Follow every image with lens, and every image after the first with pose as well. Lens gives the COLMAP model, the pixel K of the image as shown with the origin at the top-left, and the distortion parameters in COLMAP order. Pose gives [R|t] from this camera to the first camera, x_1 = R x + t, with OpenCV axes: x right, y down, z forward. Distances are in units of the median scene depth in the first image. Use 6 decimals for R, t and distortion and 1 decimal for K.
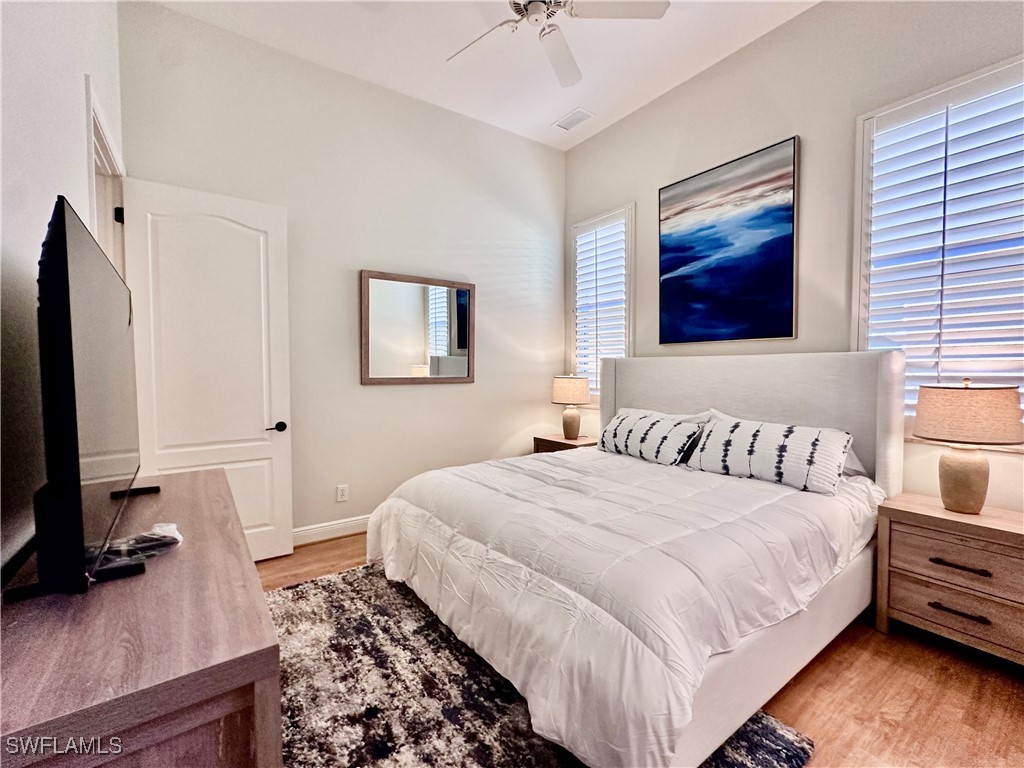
lens RADIAL K [[440.8, 0, 508.5], [0, 440.8, 380.9], [0, 0, 1]] dist [-0.002939, -0.000720]
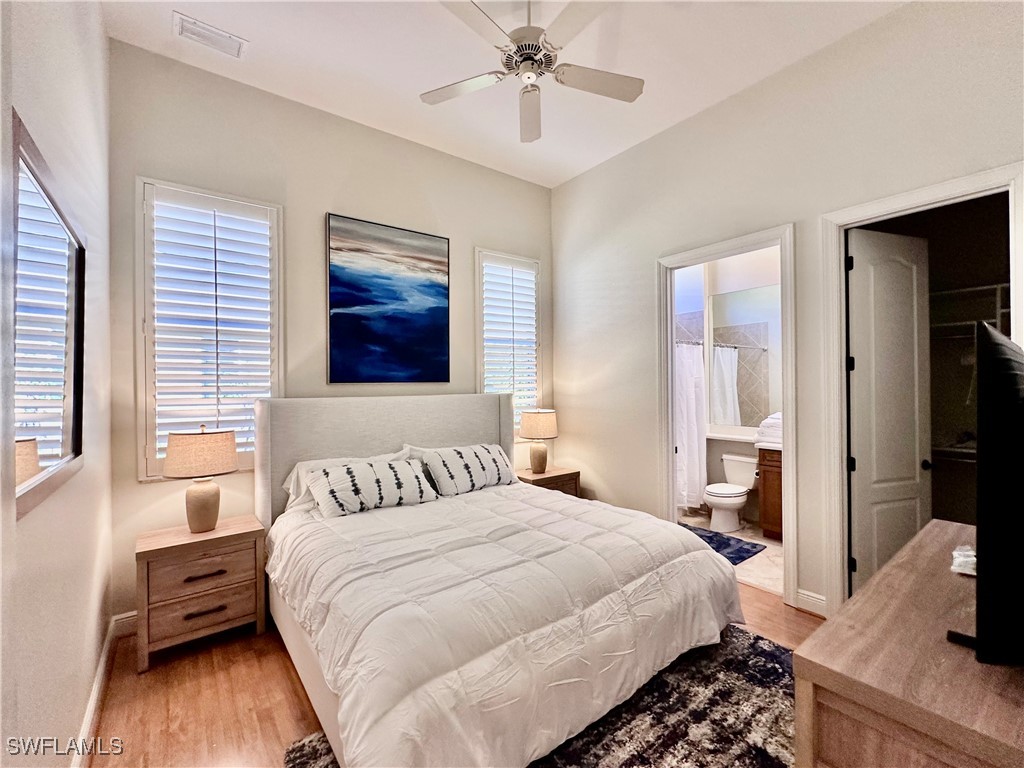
lens RADIAL K [[440.8, 0, 519.5], [0, 440.8, 380.0], [0, 0, 1]] dist [-0.002939, -0.000720]
pose [[-0.035179, 0.017135, 0.999234, -0.659217], [0.044597, 0.998884, -0.015559, -0.069069], [-0.998385, 0.044015, -0.035904, 0.753249]]
